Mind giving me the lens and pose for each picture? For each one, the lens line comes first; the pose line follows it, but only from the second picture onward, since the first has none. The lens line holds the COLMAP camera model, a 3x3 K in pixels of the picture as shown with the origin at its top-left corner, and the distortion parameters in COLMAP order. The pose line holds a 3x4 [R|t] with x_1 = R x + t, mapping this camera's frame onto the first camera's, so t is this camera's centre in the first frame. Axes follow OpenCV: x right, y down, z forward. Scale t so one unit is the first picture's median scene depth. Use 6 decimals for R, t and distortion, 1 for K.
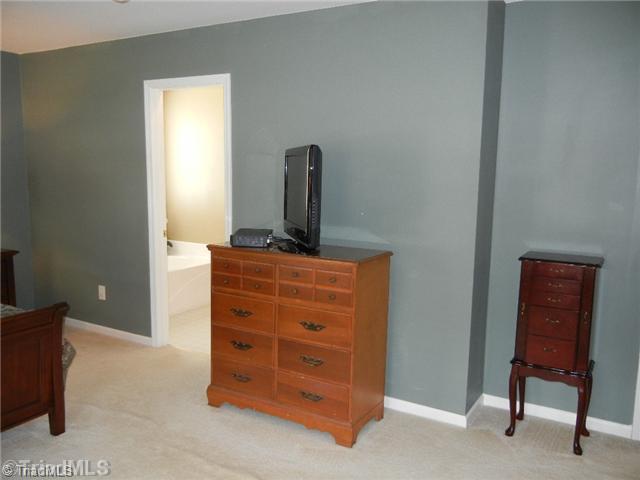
lens RADIAL K [[556.8, 0, 319.5], [0, 556.8, 236.6], [0, 0, 1]] dist [0.003428, 0.016571]
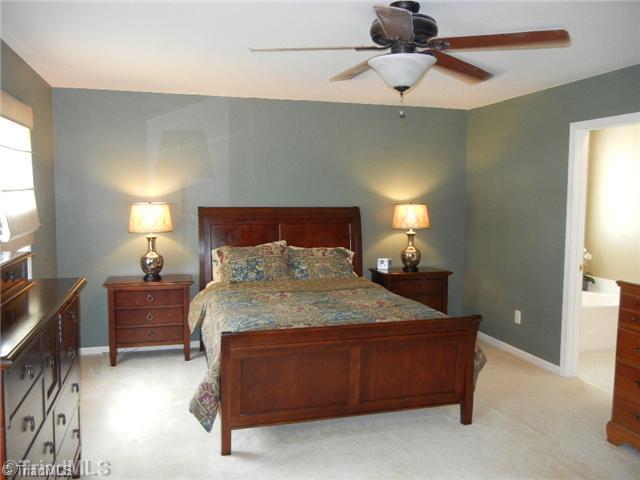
lens RADIAL K [[556.8, 0, 320.1], [0, 556.8, 239.1], [0, 0, 1]] dist [0.003428, 0.016571]
pose [[0.733106, 0.050227, -0.678258, 0.086211], [-0.089408, 0.995732, -0.022902, 0.011125], [0.674212, 0.077431, 0.734467, -0.113016]]
